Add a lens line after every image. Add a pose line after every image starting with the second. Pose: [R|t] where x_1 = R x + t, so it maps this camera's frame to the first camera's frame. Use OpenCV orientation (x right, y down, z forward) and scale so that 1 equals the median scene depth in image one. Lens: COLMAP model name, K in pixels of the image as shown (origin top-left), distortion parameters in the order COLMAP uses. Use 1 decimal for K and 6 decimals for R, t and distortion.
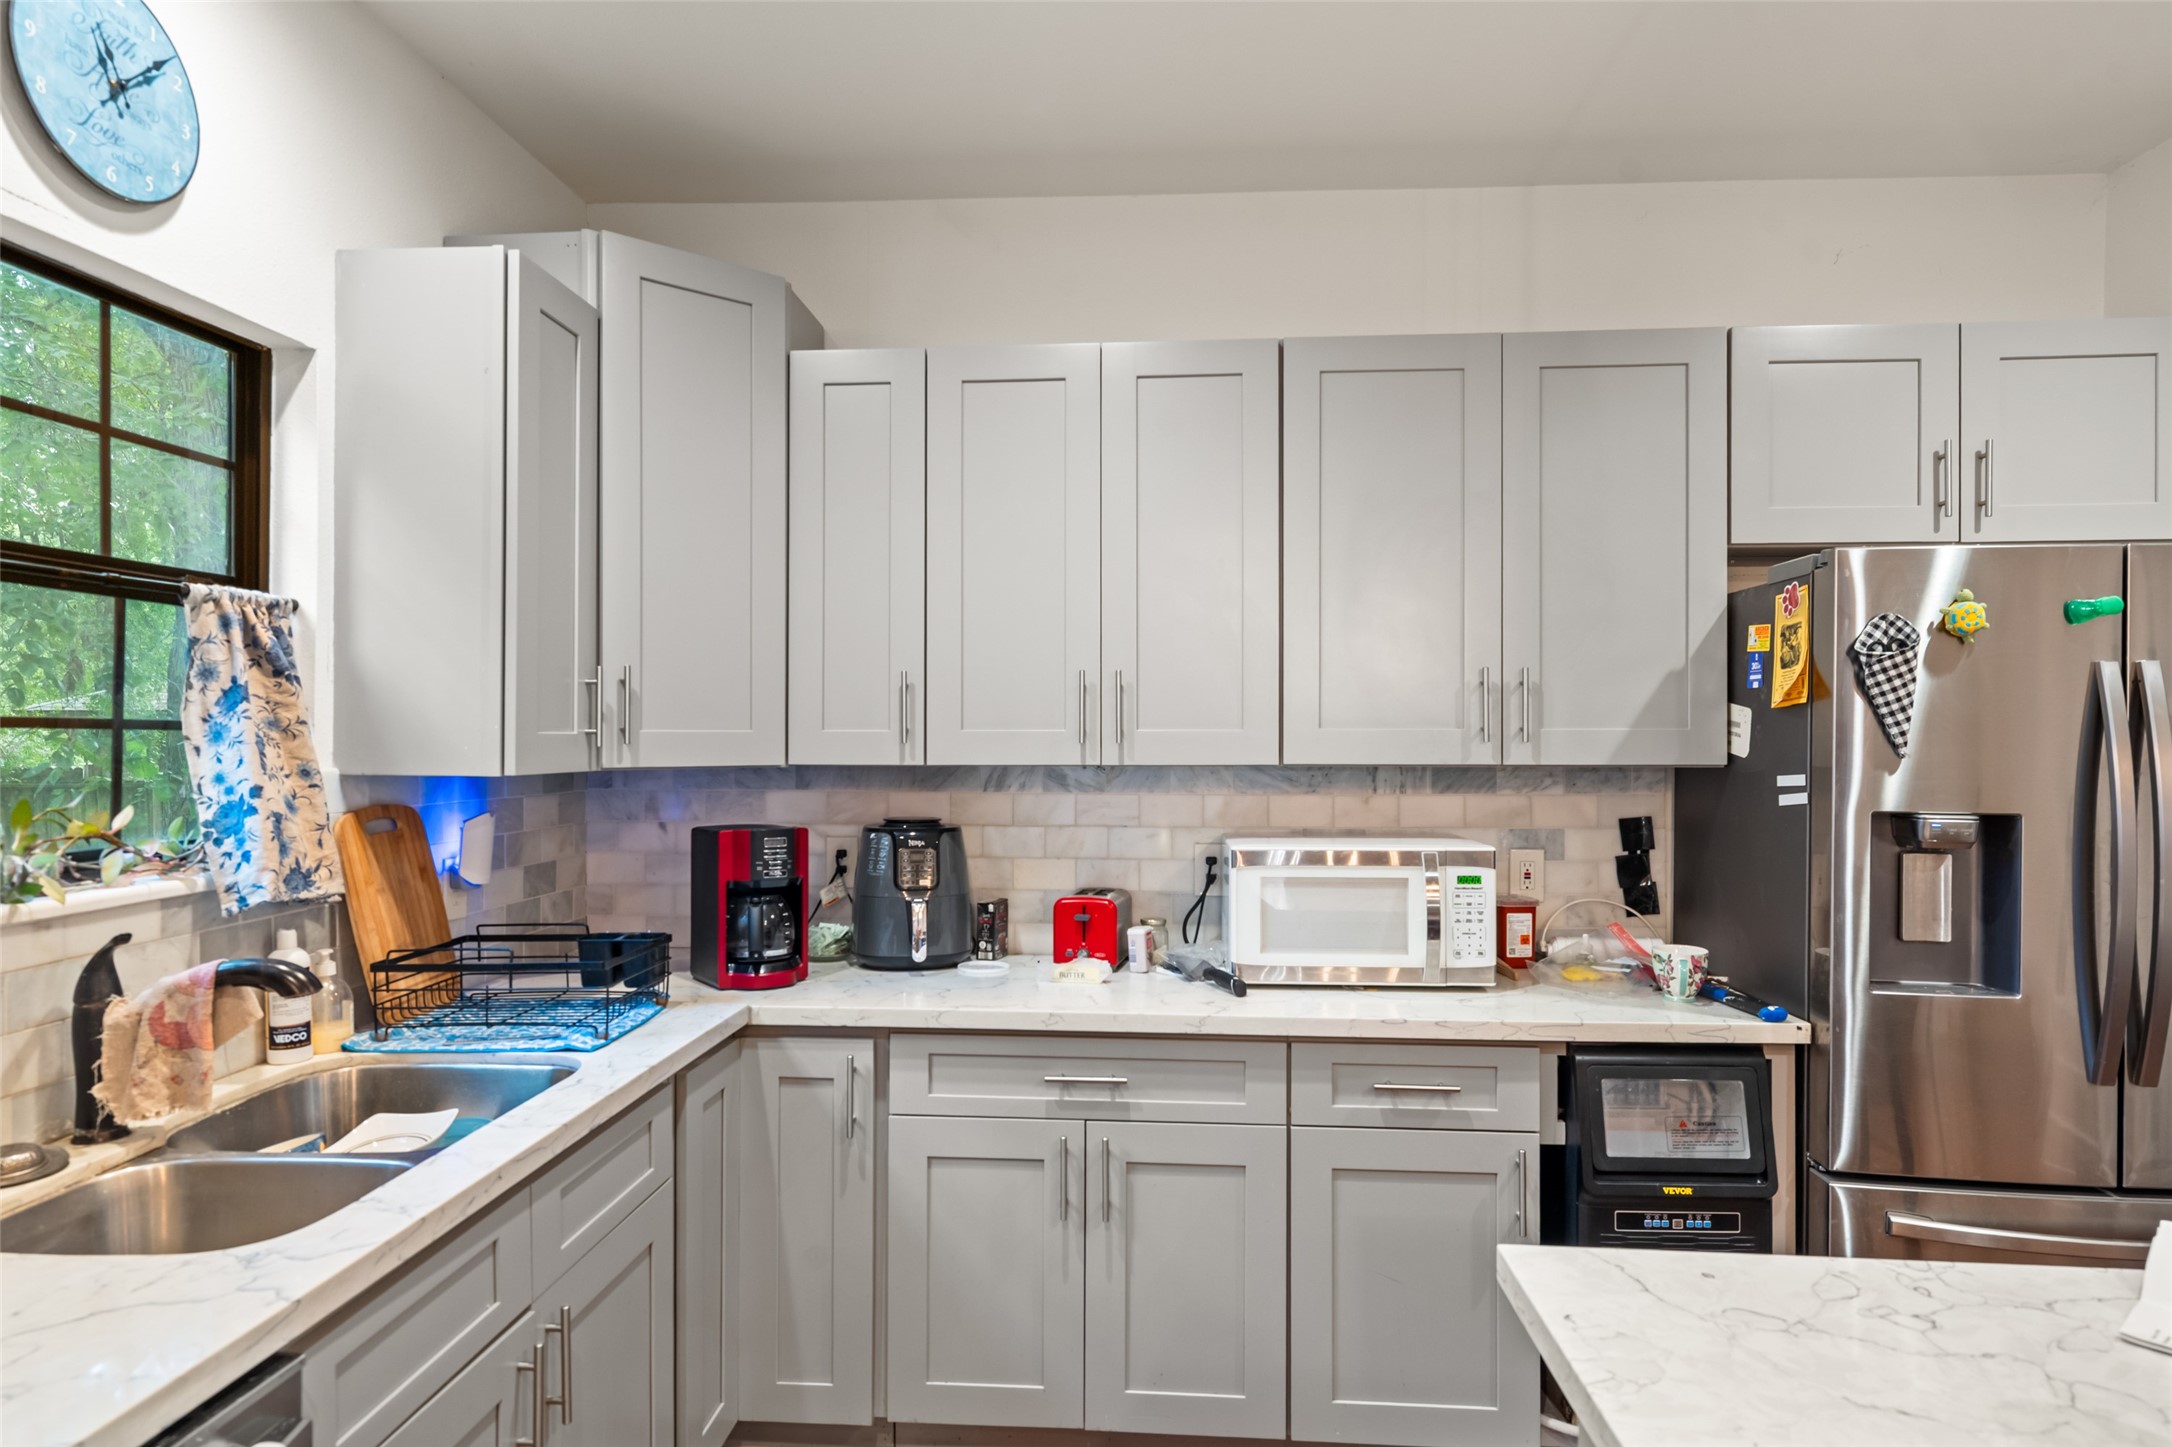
lens RADIAL K [[1246.6, 0, 1086.0], [0, 1246.6, 723.5], [0, 0, 1]] dist [-0.000047, -0.000074]
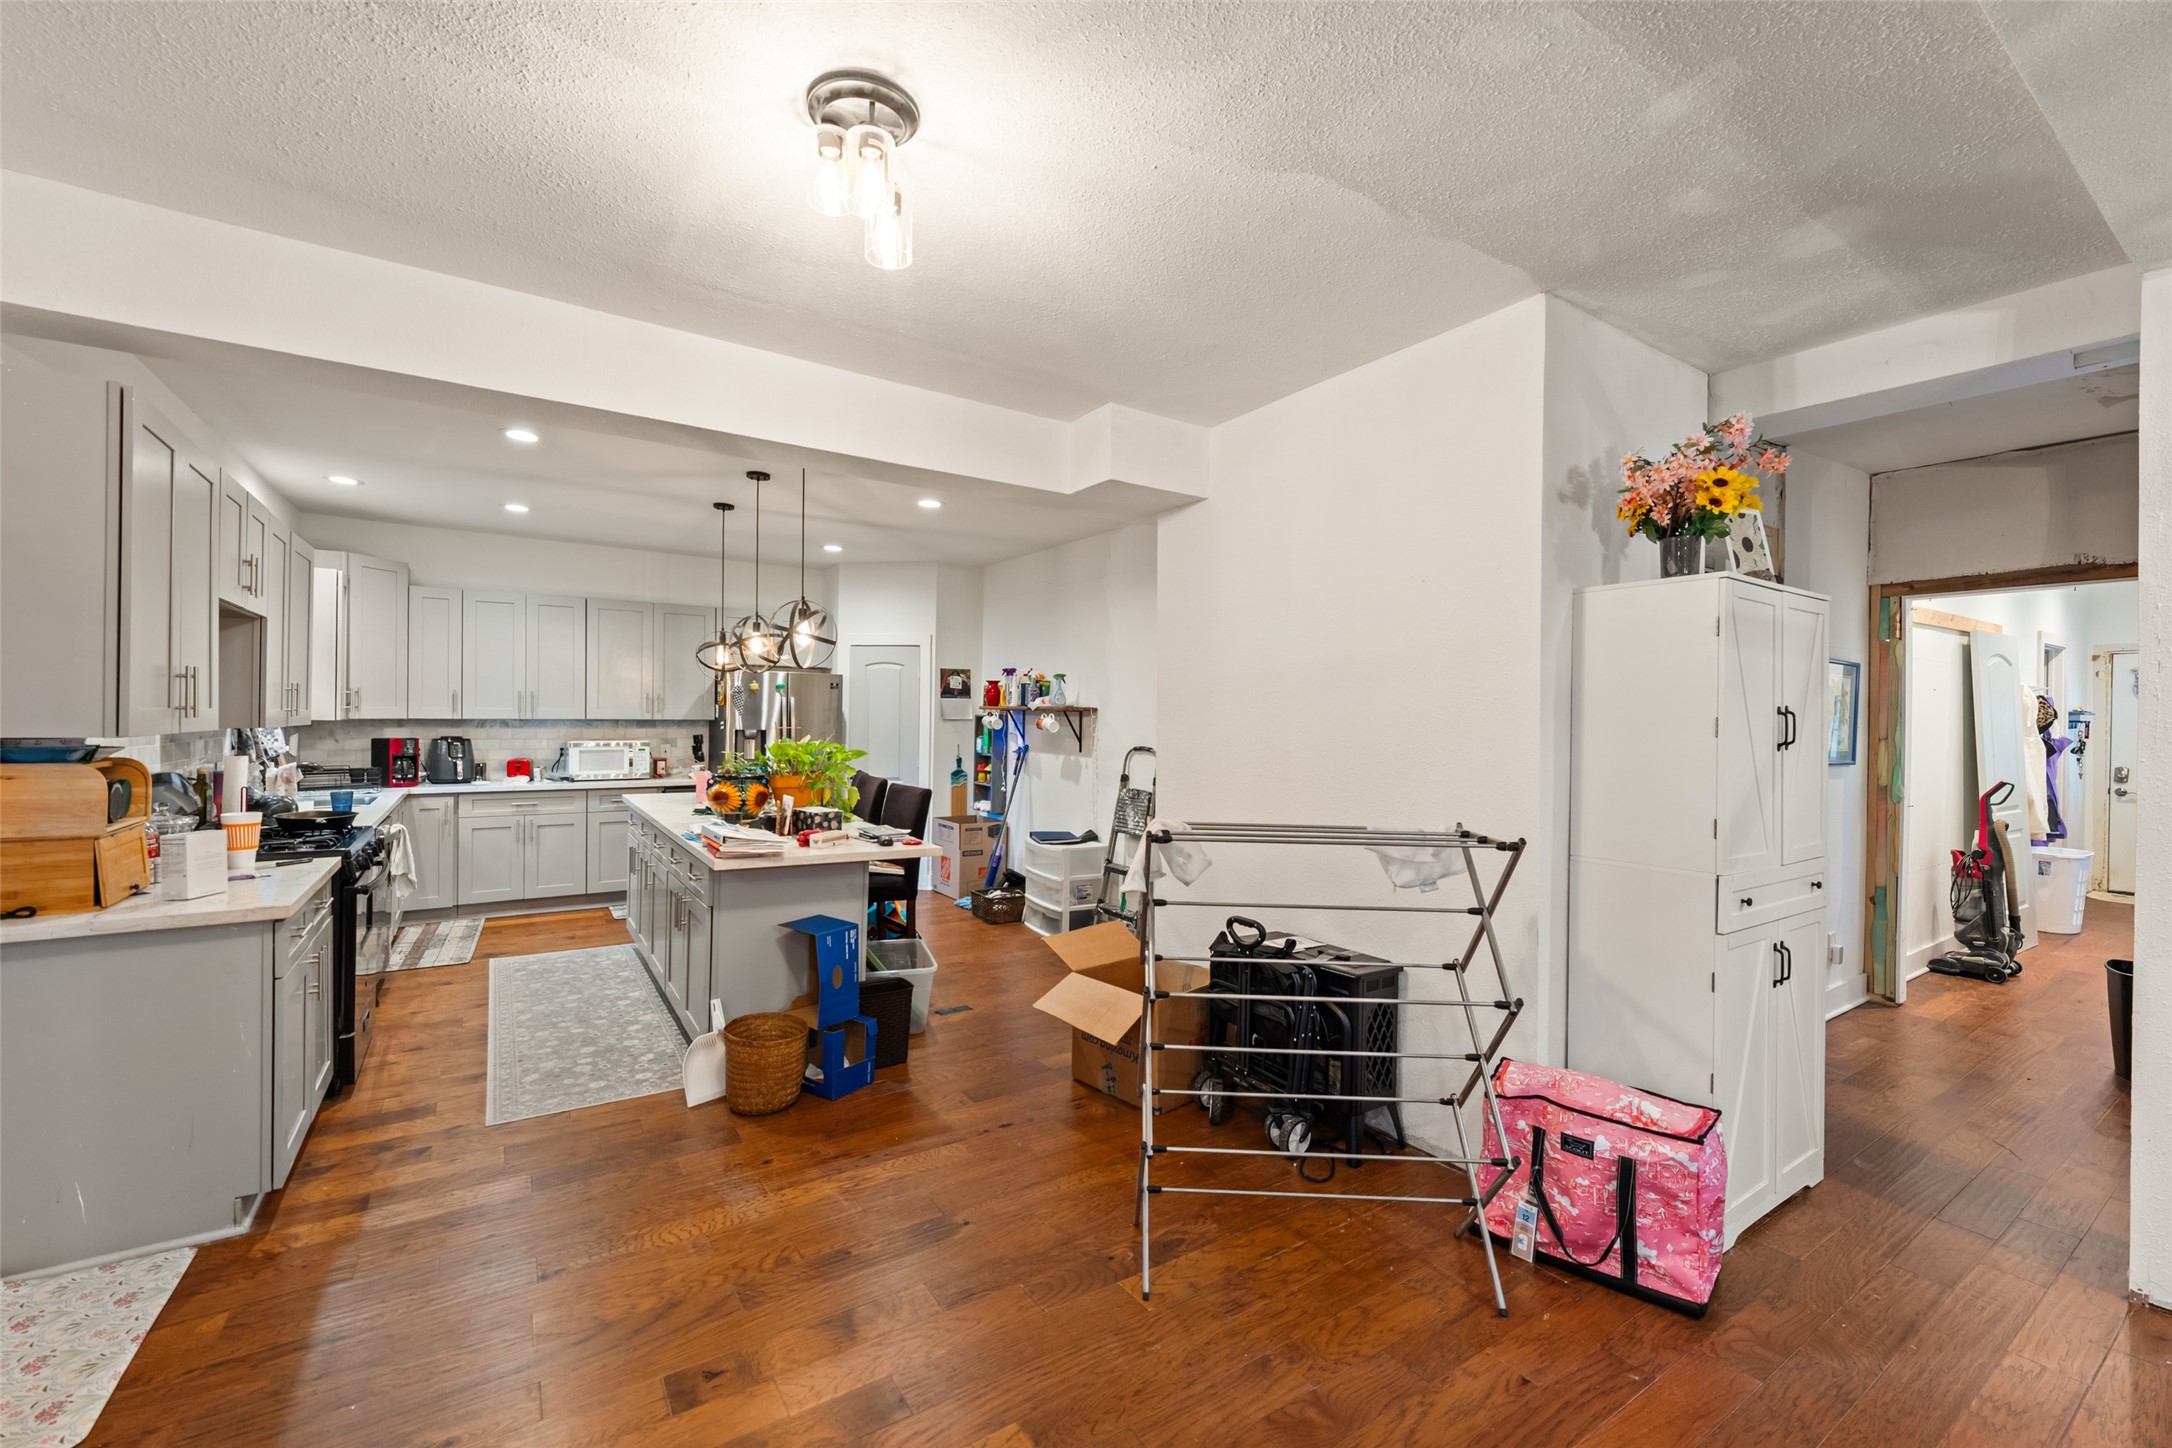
lens RADIAL K [[886.8, 0, 1086.0], [0, 886.8, 724.0], [0, 0, 1]] dist [-0.021281, 0.000021]
pose [[0.789781, 0.001593, 0.613387, -0.240625], [-0.016357, 0.999696, 0.018465, -0.020794], [-0.613171, -0.024616, 0.789566, -1.741306]]
